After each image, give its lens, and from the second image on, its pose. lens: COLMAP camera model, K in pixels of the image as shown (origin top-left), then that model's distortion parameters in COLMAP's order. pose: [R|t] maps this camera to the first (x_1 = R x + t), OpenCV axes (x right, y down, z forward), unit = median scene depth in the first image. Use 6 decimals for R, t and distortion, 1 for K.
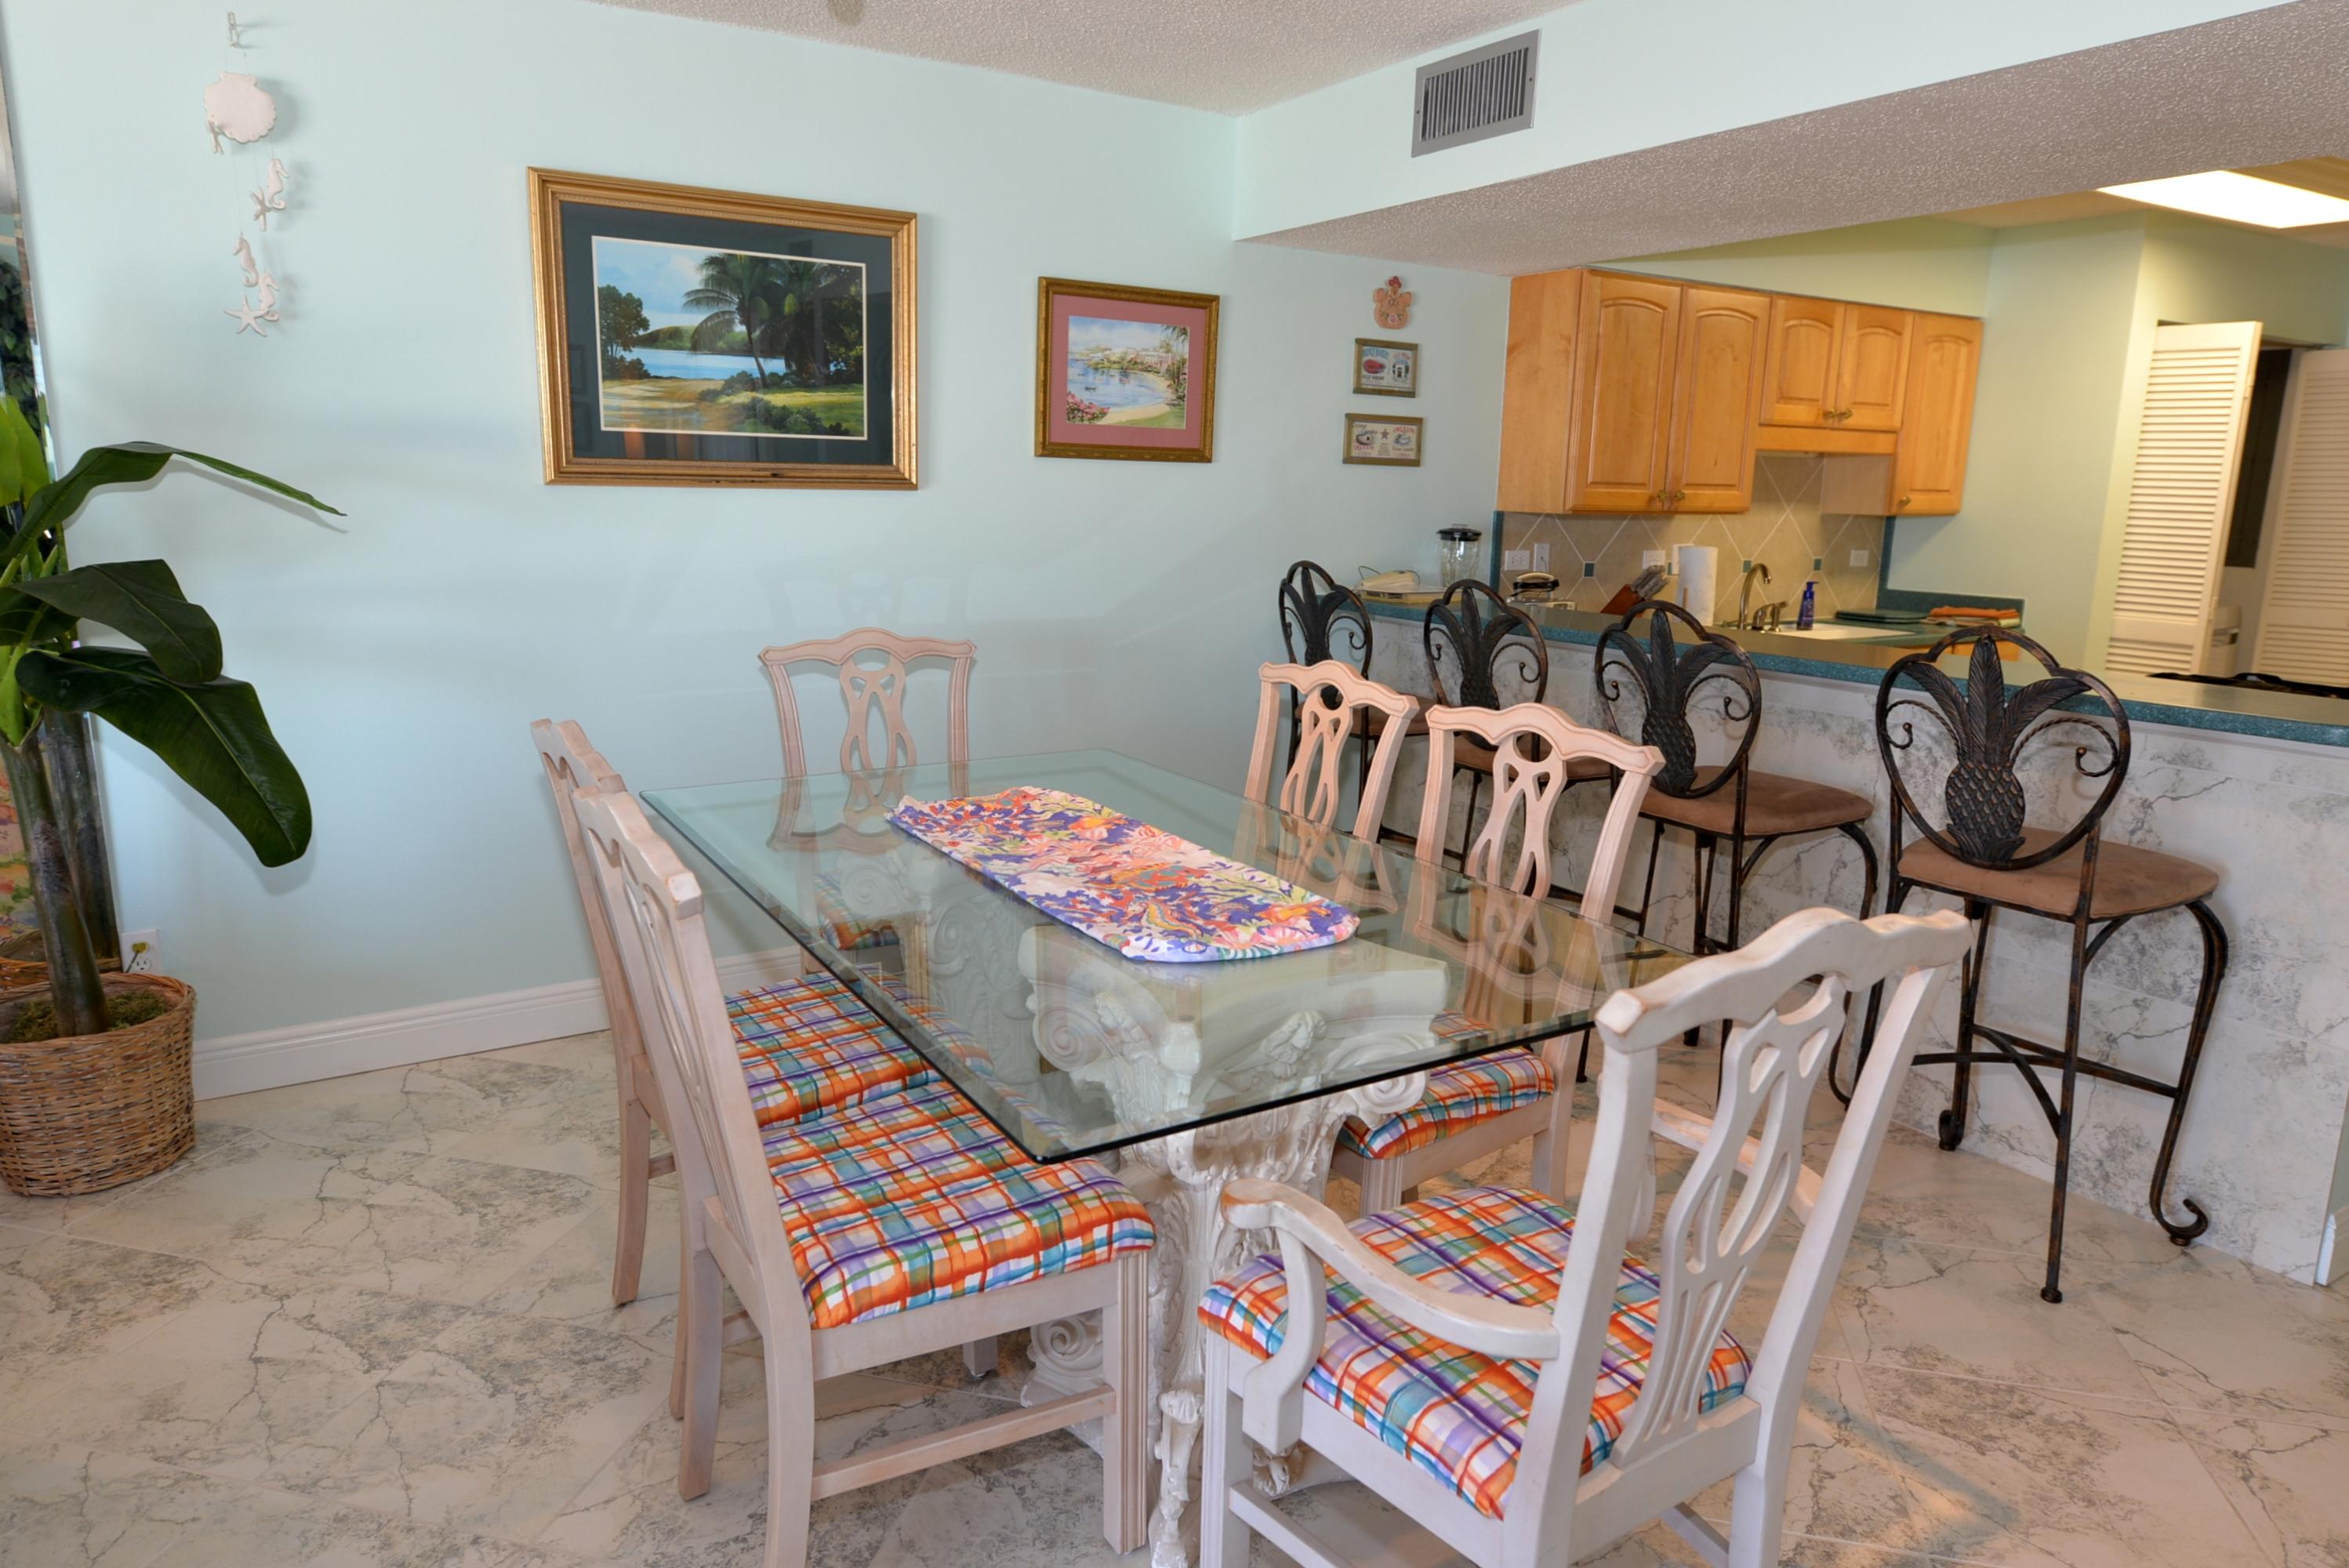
lens RADIAL K [[1451.5, 0, 1174.5], [0, 1451.5, 784.0], [0, 0, 1]] dist [0.002809, -0.003128]
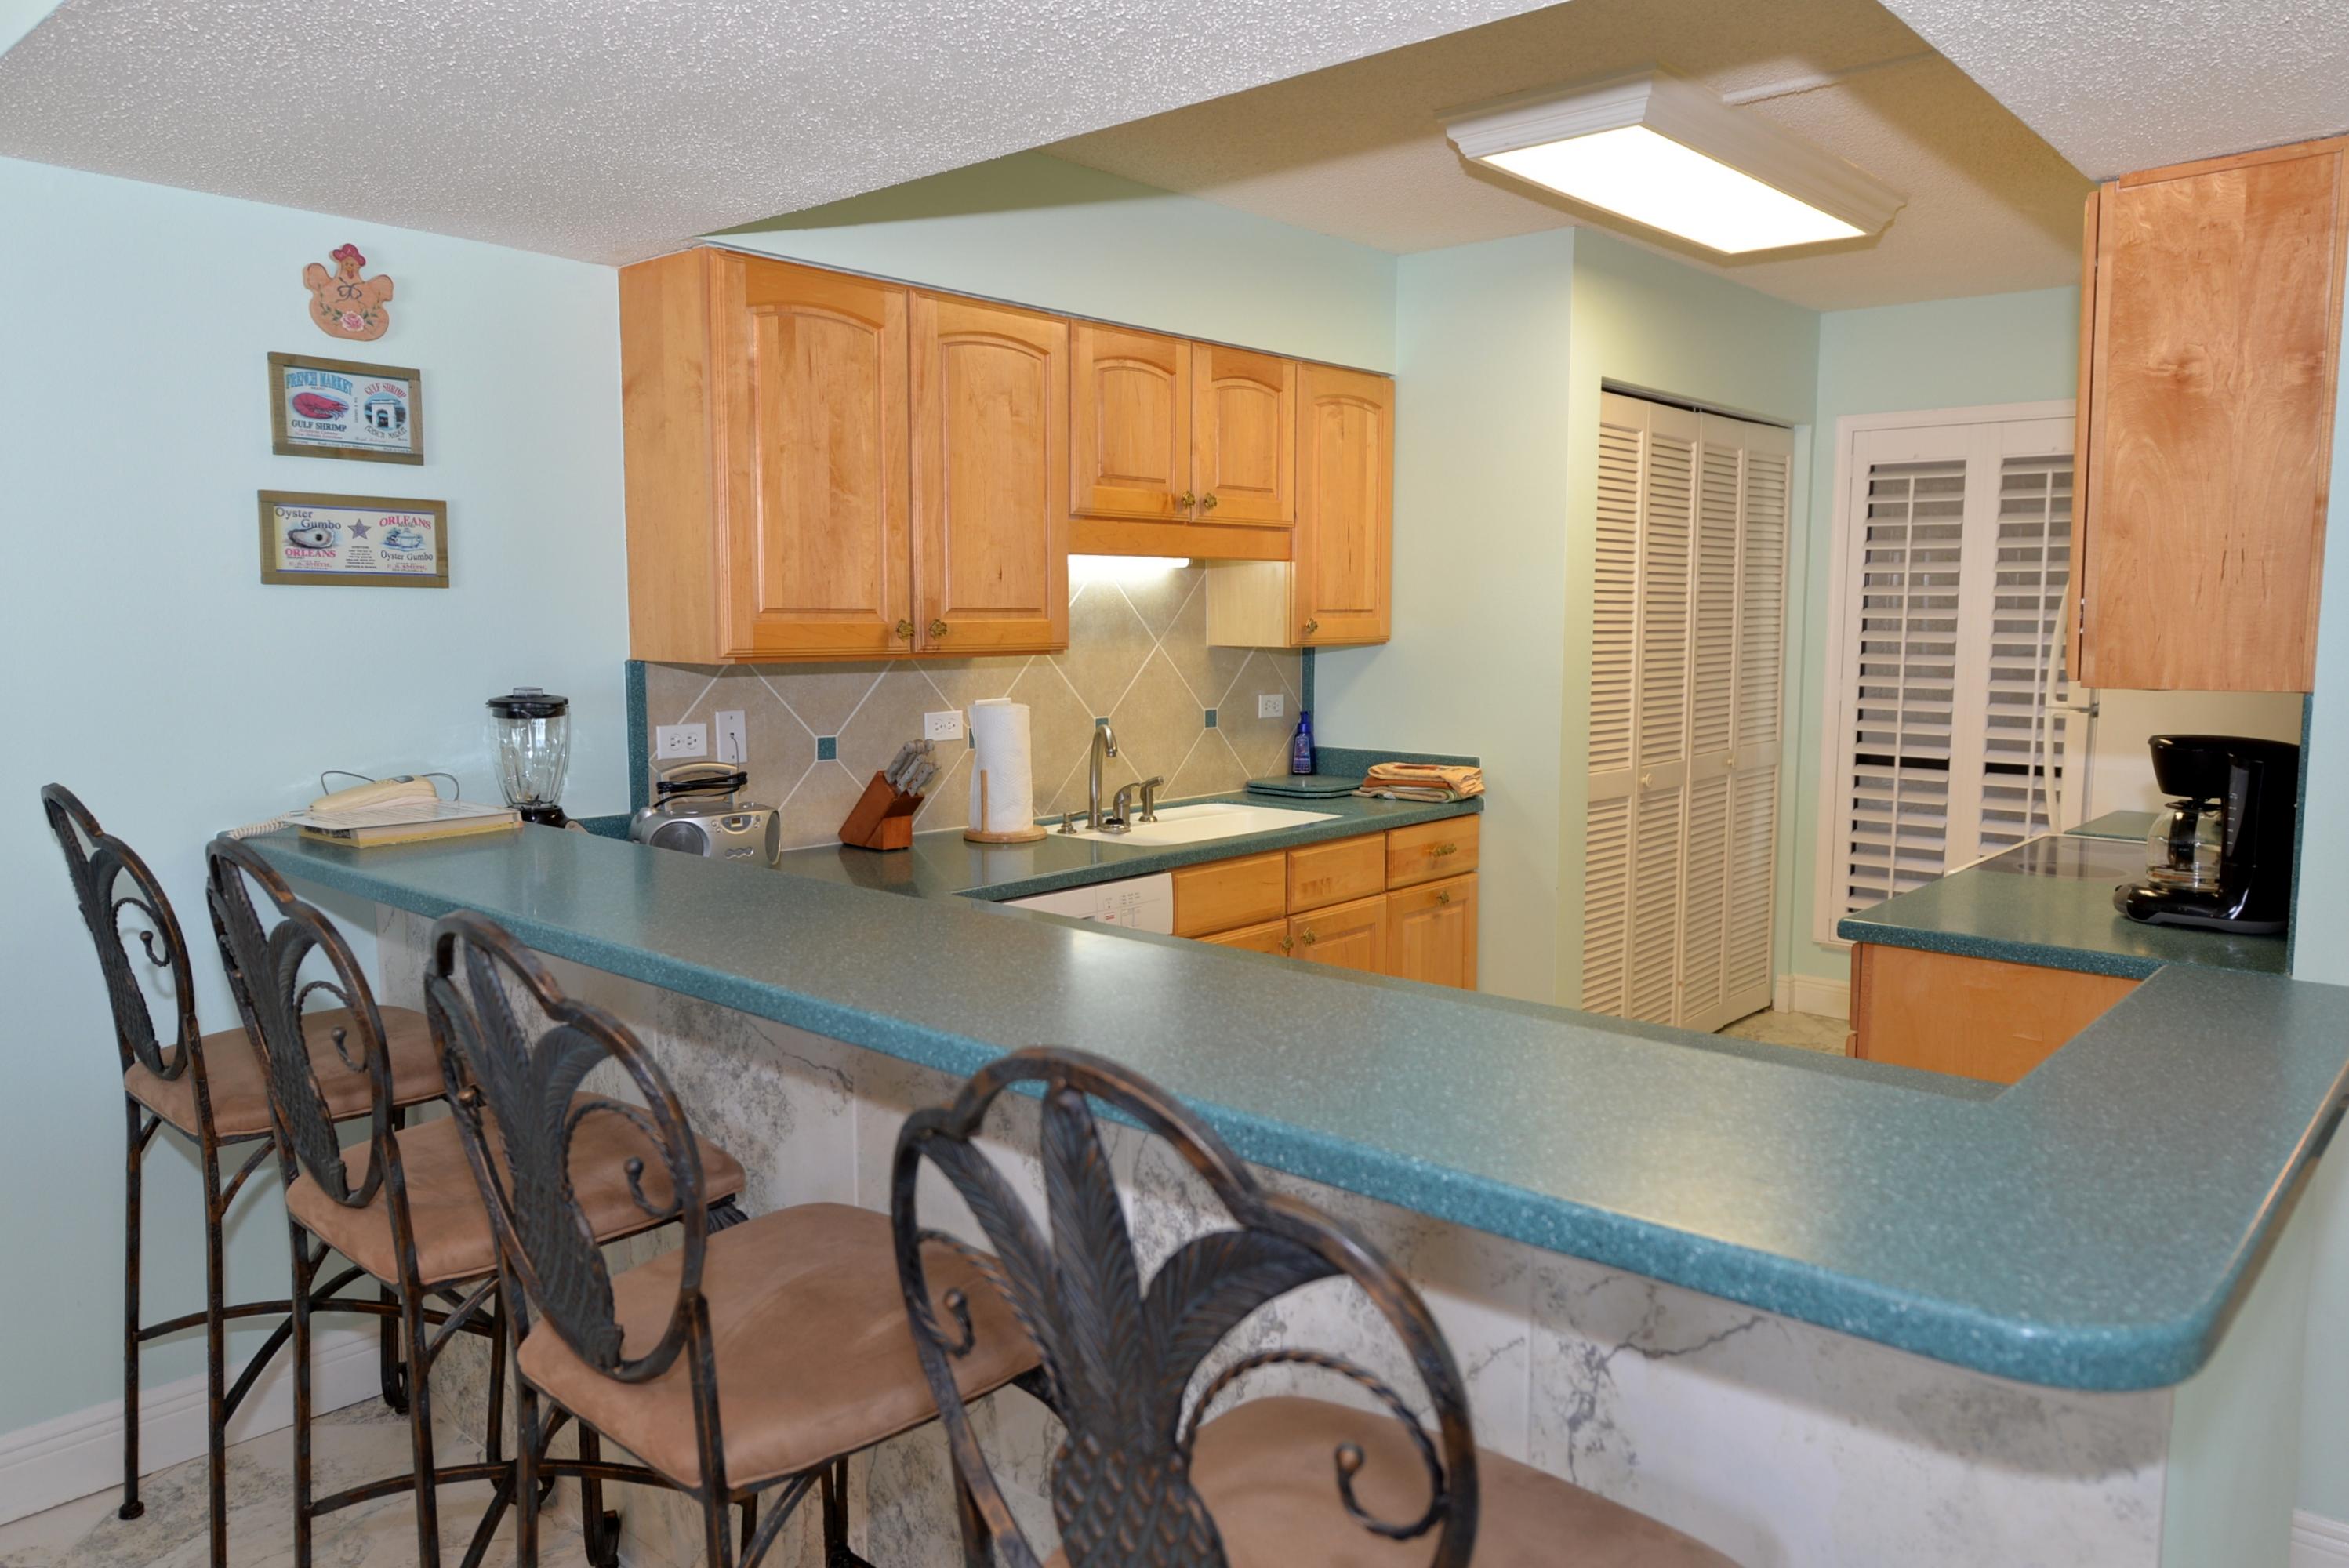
lens RADIAL K [[1588.0, 0, 1174.5], [0, 1588.0, 784.0], [0, 0, 1]] dist [0.000143, 0.000289]
pose [[0.957976, -0.049110, 0.282613, 0.262399], [0.075099, 0.993810, -0.081868, -0.073739], [-0.276843, 0.099652, 0.955734, 0.352551]]
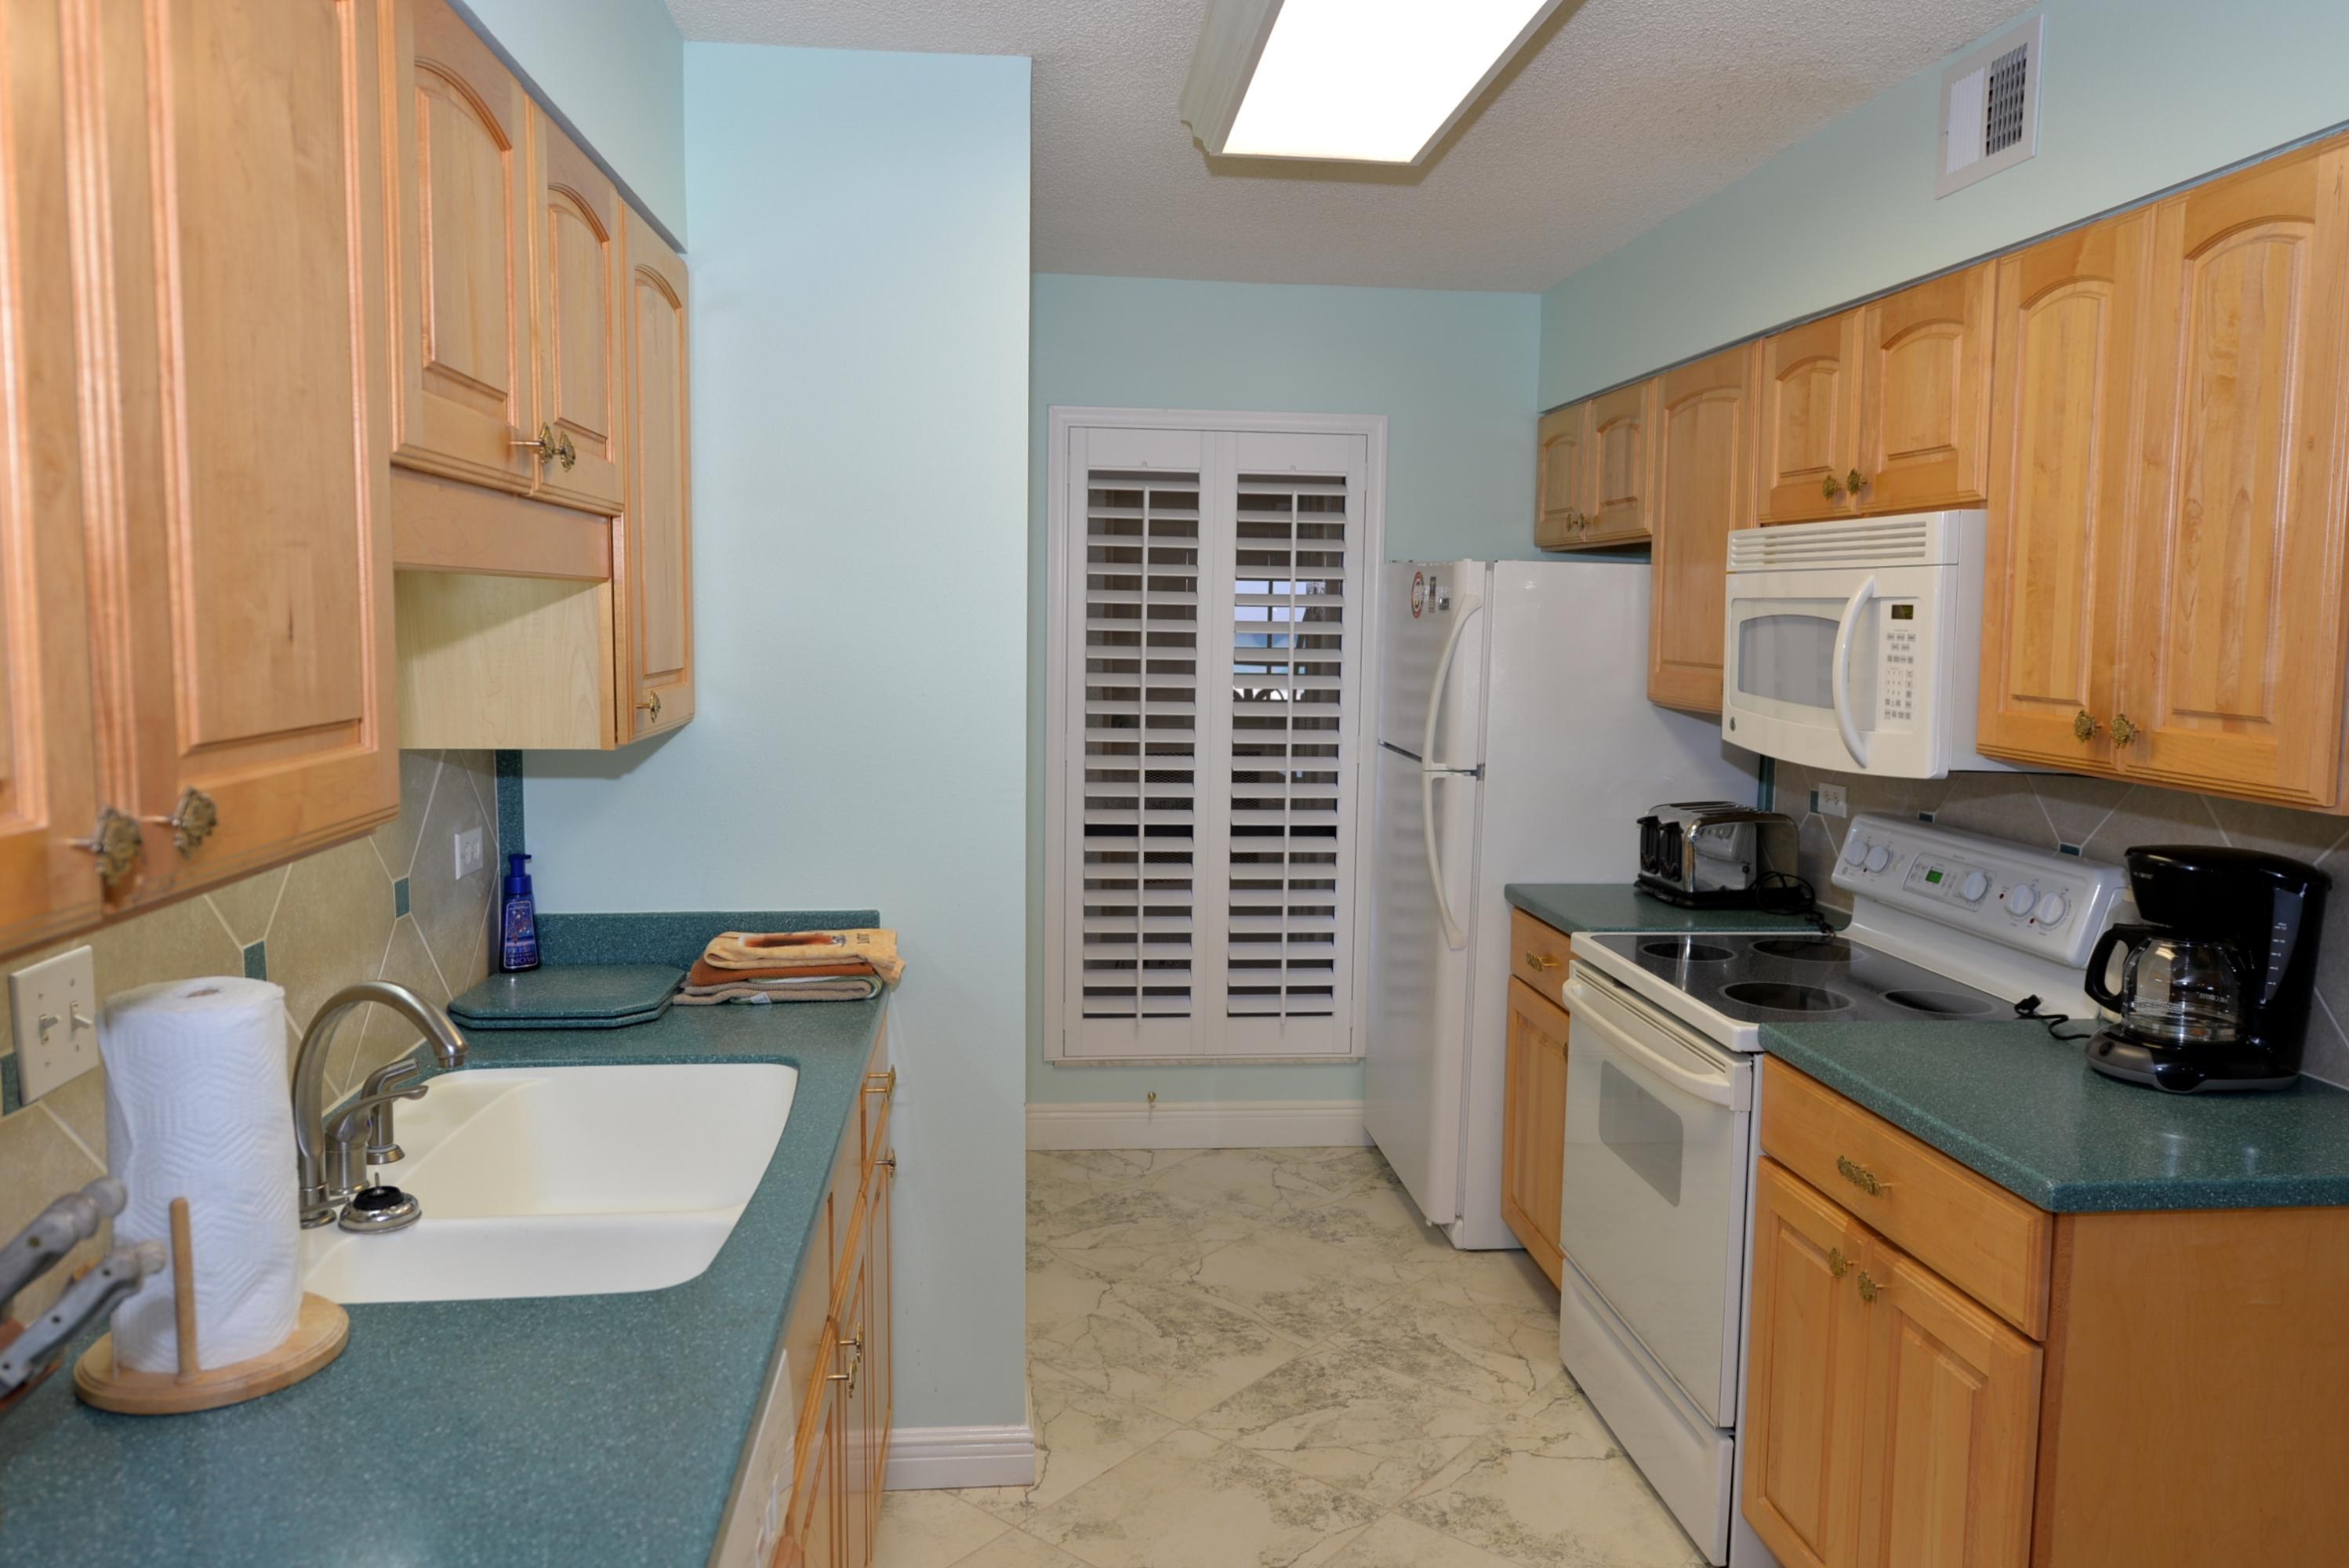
lens RADIAL K [[1632.2, 0, 1178.4], [0, 1632.2, 759.6], [0, 0, 1]] dist [0.120191, 0.000223]
pose [[0.424629, -0.095067, 0.900362, 0.221579], [0.182578, 0.983032, 0.017689, -0.194942], [-0.886767, 0.156875, 0.434781, 0.833513]]
